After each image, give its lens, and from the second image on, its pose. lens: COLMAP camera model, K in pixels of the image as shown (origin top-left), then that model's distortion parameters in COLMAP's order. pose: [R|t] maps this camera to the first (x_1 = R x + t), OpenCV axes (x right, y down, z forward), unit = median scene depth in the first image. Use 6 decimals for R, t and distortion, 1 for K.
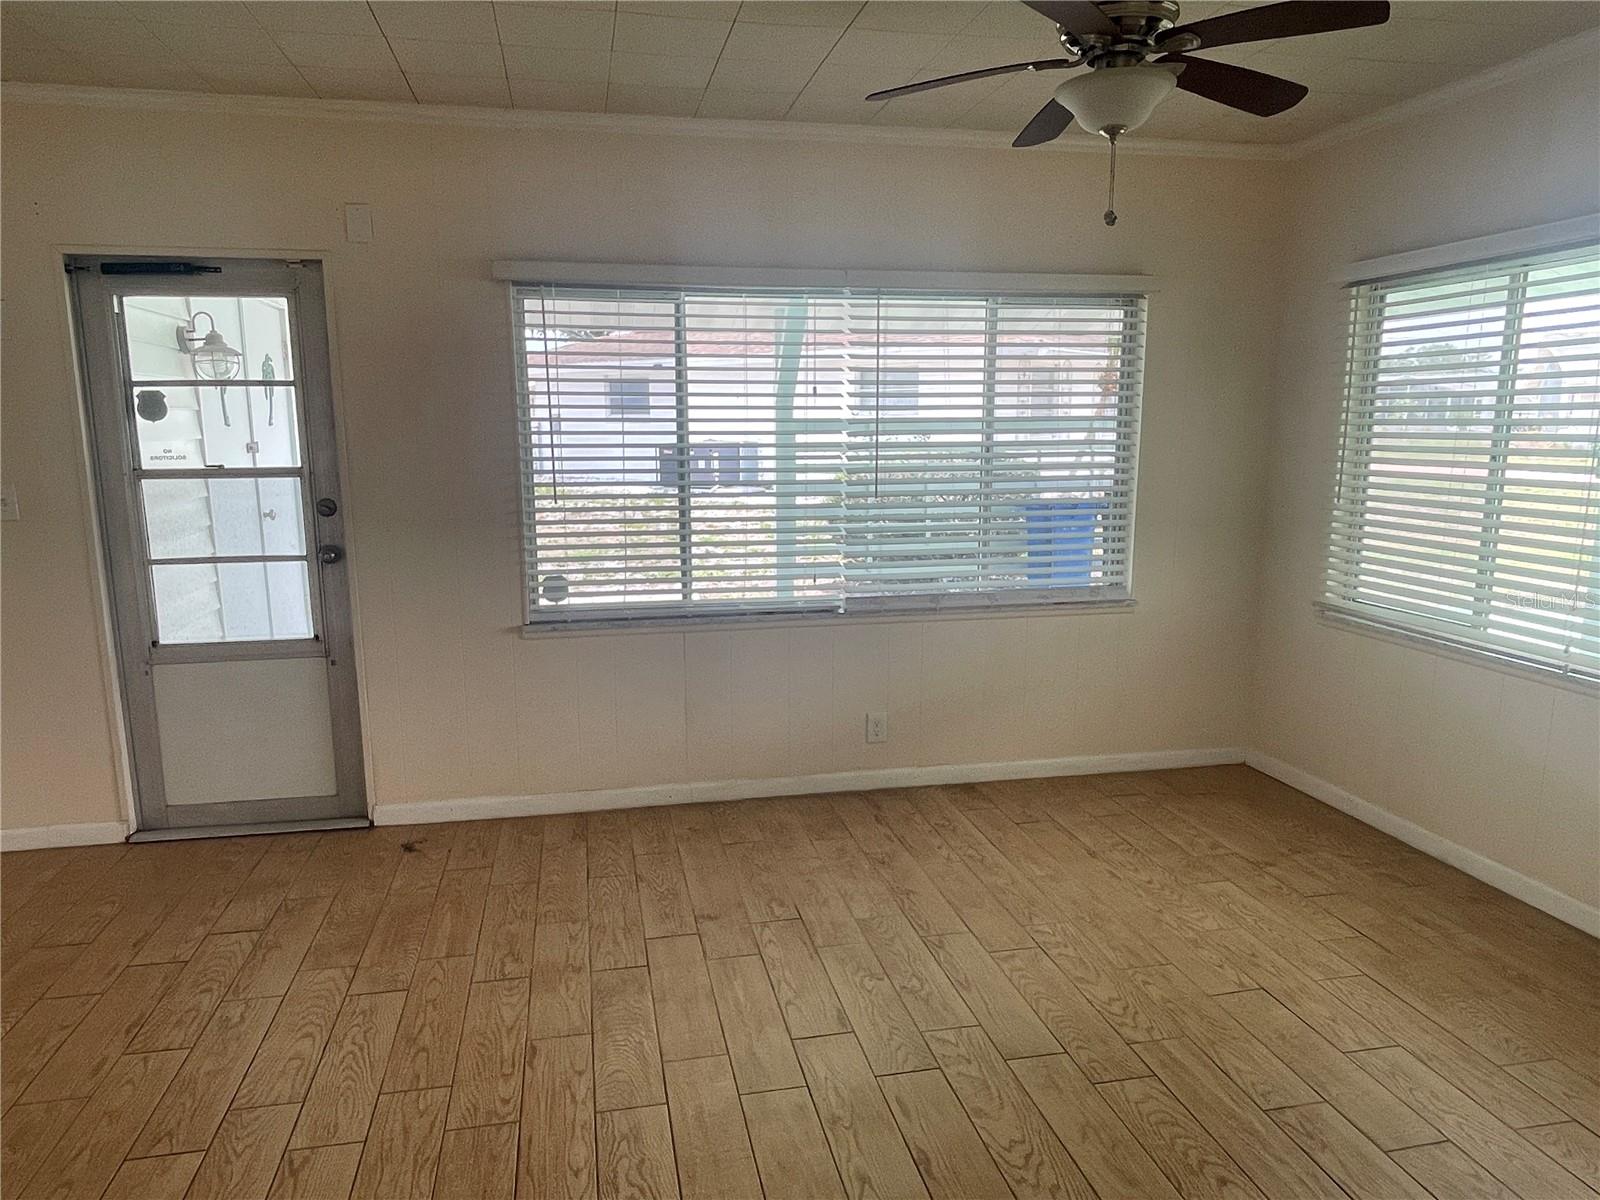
lens RADIAL K [[1037.5, 0, 800.0], [0, 1037.5, 600.0], [0, 0, 1]] dist [0.035650, -0.055396]
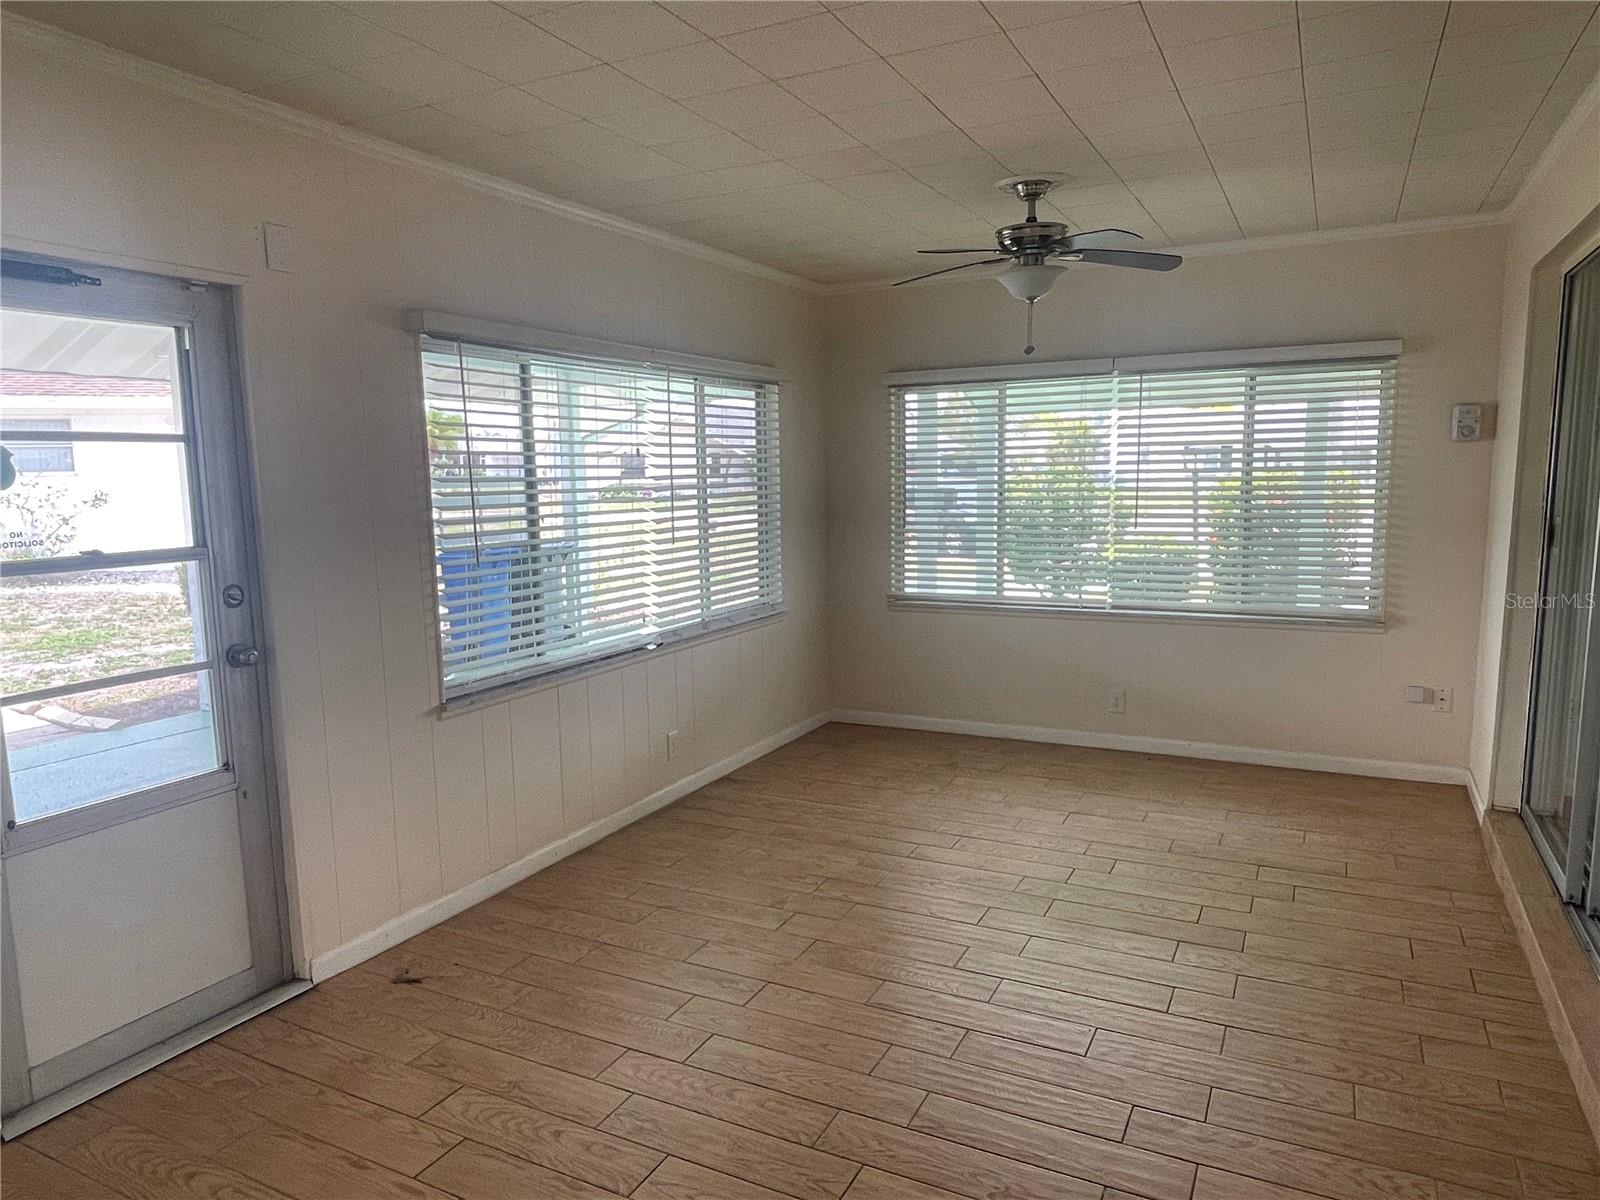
lens RADIAL K [[1037.5, 0, 800.0], [0, 1037.5, 600.0], [0, 0, 1]] dist [0.035650, -0.055396]
pose [[0.620989, -0.102789, 0.777050, -0.811412], [0.137134, 0.990321, 0.021408, -0.045628], [-0.771730, 0.093266, 0.629075, 0.186277]]
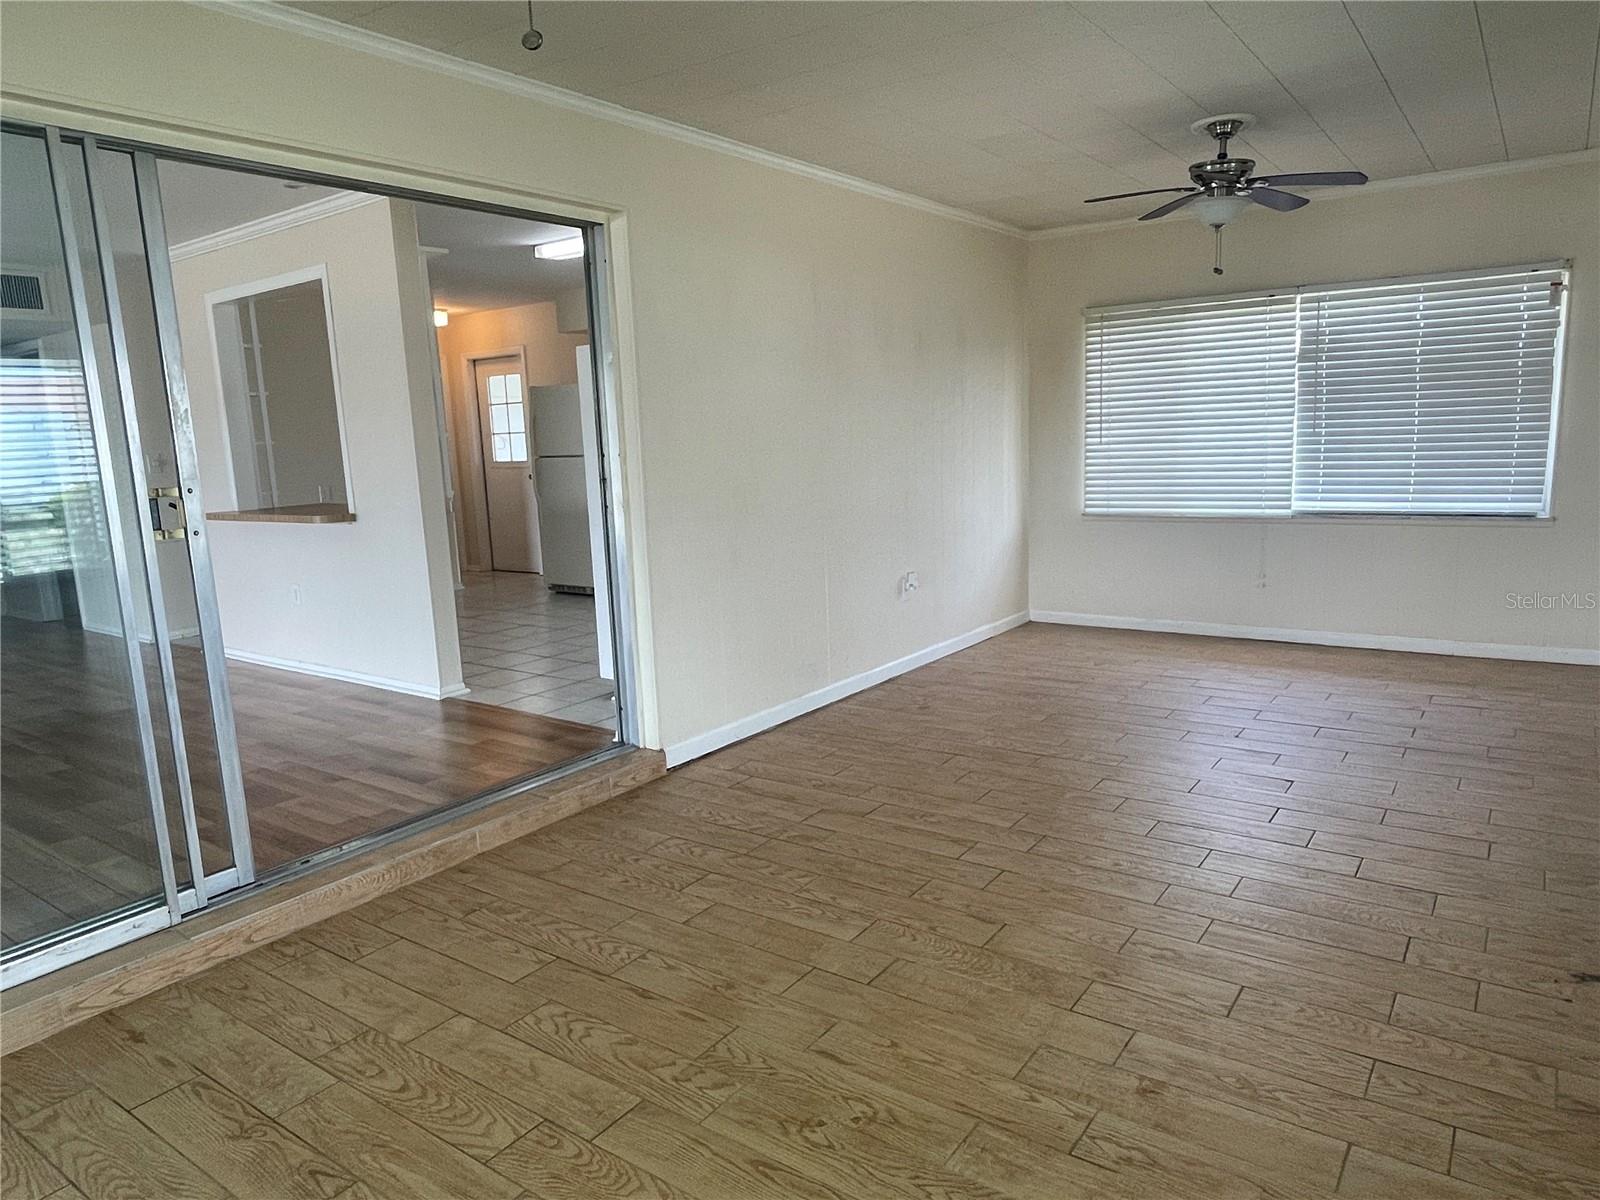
lens RADIAL K [[1037.5, 0, 800.0], [0, 1037.5, 600.0], [0, 0, 1]] dist [0.035650, -0.055396]
pose [[-0.729409, 0.150026, -0.667424, 0.424525], [-0.068718, 0.954651, 0.289690, -0.160917], [0.680617, 0.257167, -0.686021, 1.068594]]
